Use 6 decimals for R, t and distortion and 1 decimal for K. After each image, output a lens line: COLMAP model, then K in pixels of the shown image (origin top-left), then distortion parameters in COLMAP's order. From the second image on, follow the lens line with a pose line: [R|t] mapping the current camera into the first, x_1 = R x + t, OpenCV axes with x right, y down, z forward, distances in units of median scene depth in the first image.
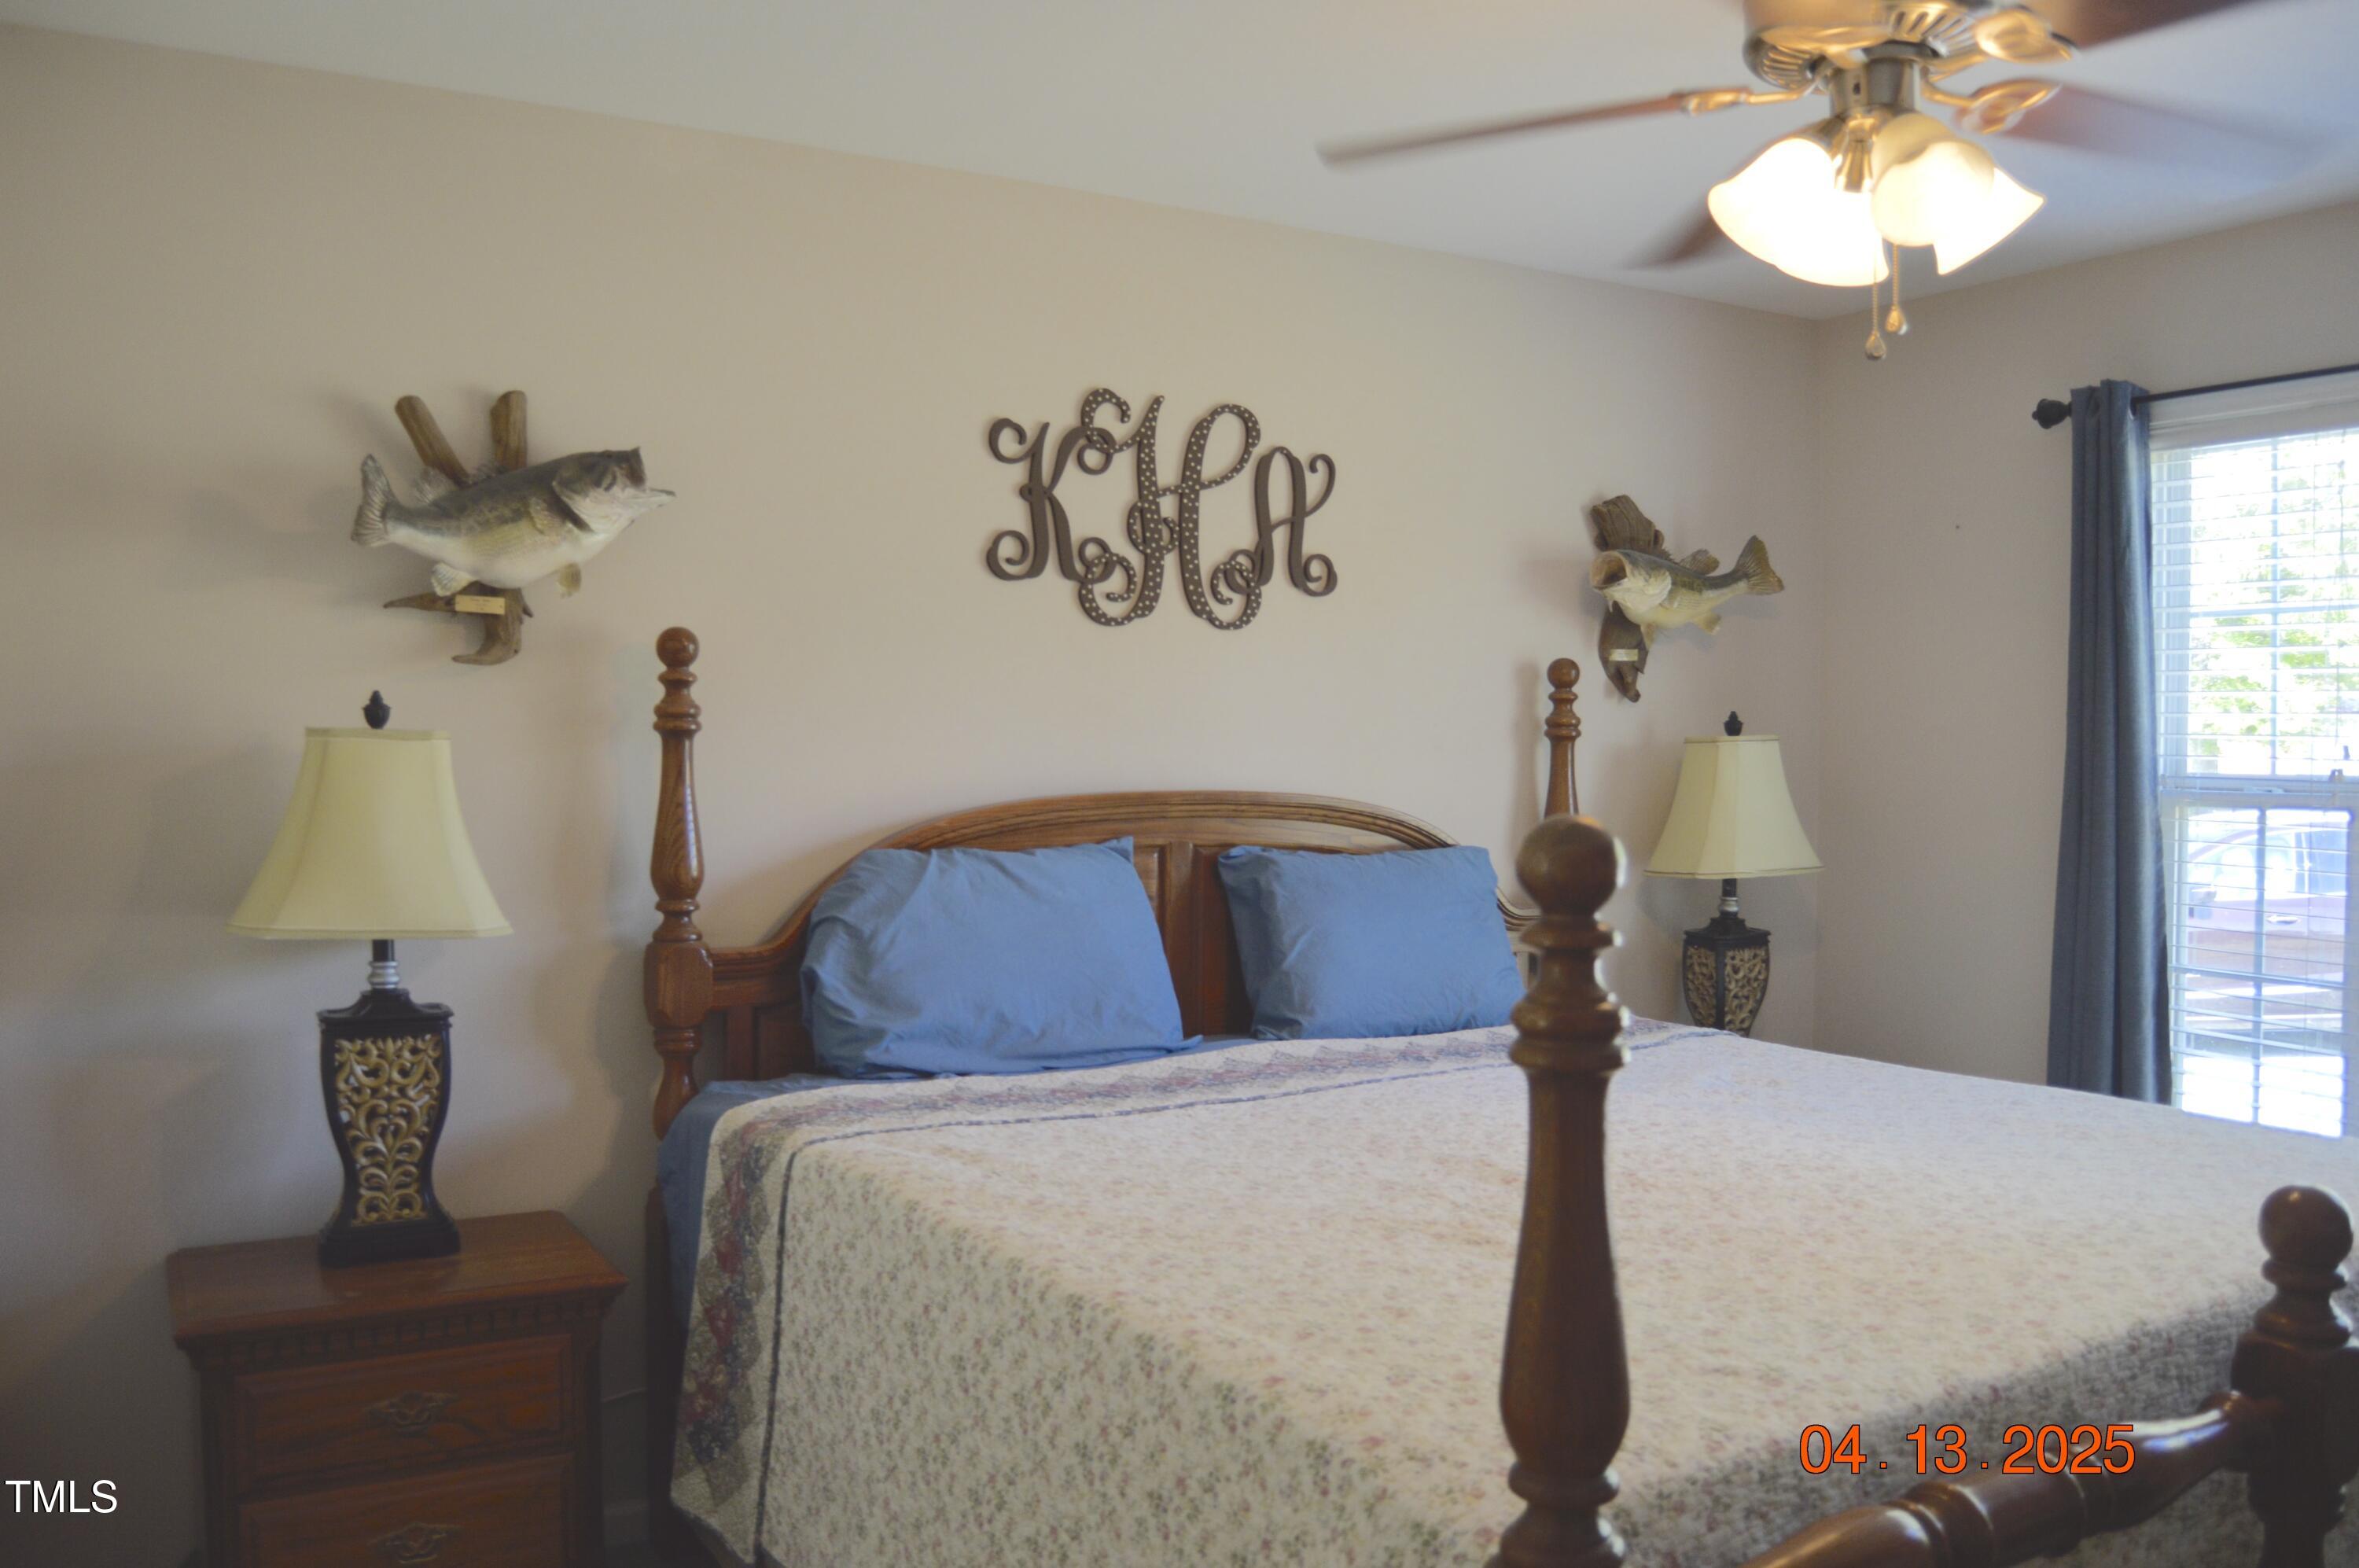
lens RADIAL K [[1881.2, 0, 1165.9], [0, 1881.2, 788.7], [0, 0, 1]] dist [-0.095832, 0.034384]
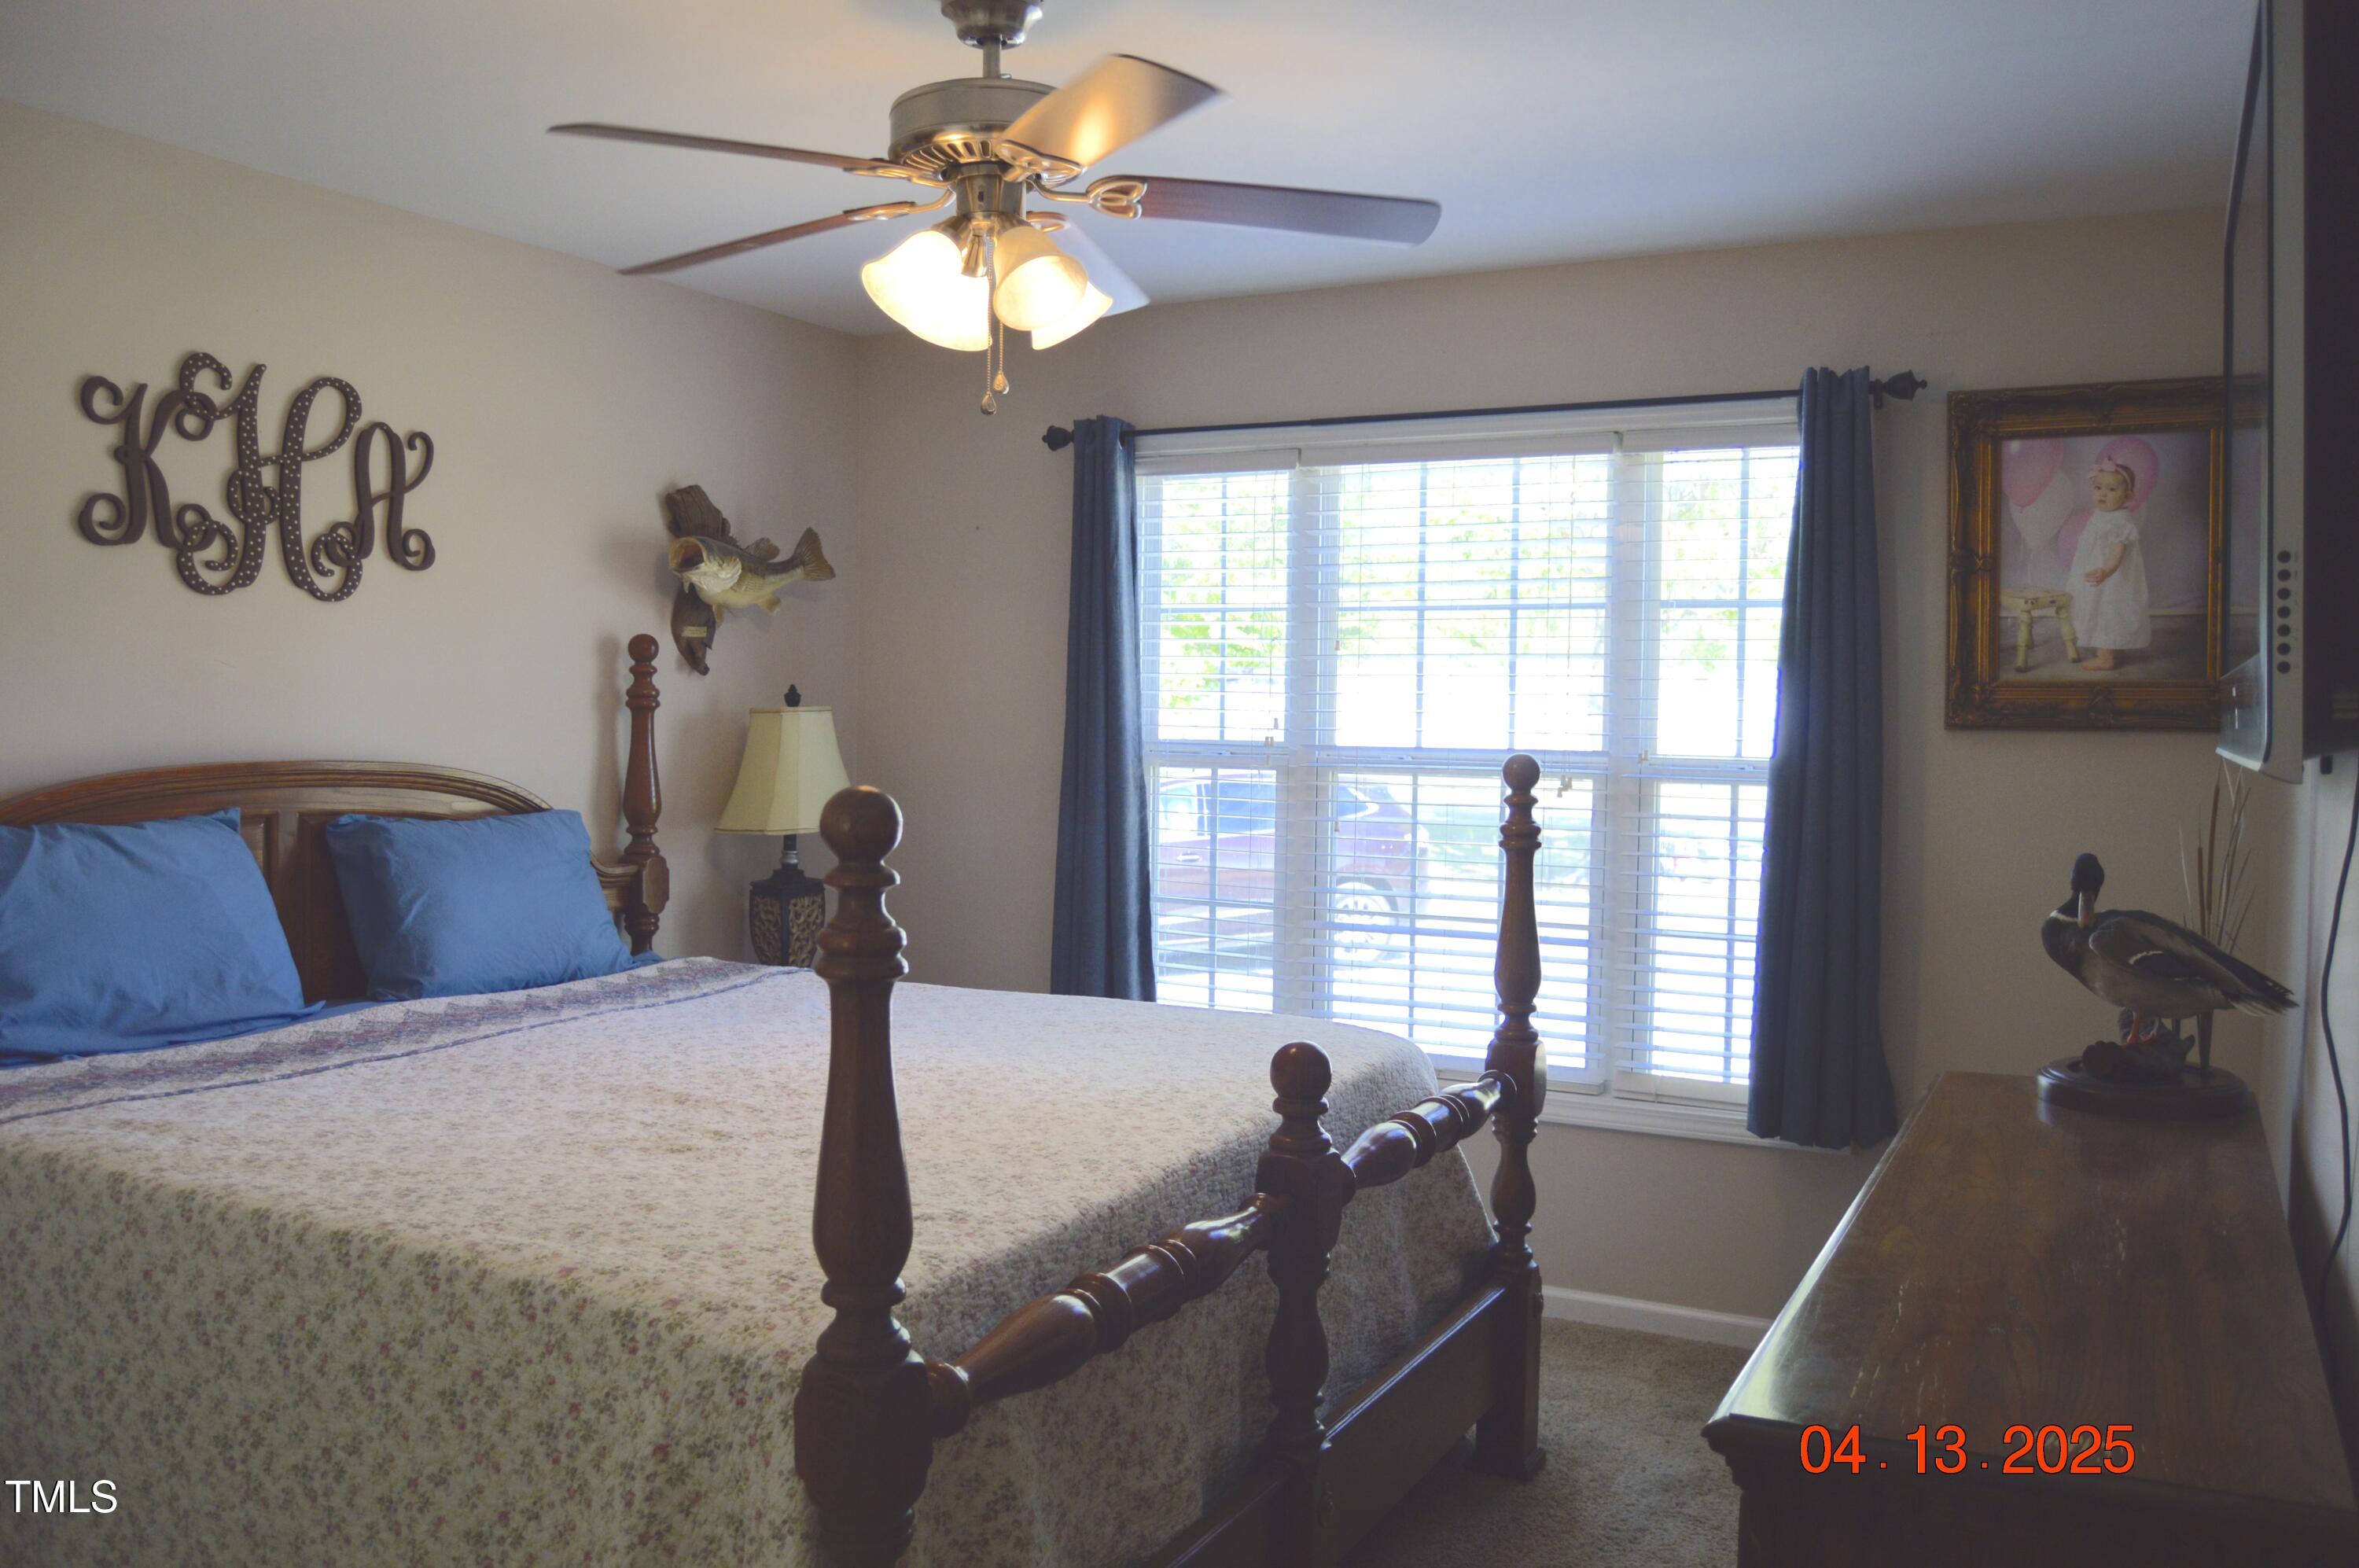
lens RADIAL K [[1881.2, 0, 1172.4], [0, 1881.2, 783.4], [0, 0, 1]] dist [-0.095832, 0.034384]
pose [[0.850834, -0.014249, 0.525241, -0.120281], [0.003830, 0.999774, 0.020918, -0.006261], [-0.525420, -0.015786, 0.850696, -0.099075]]
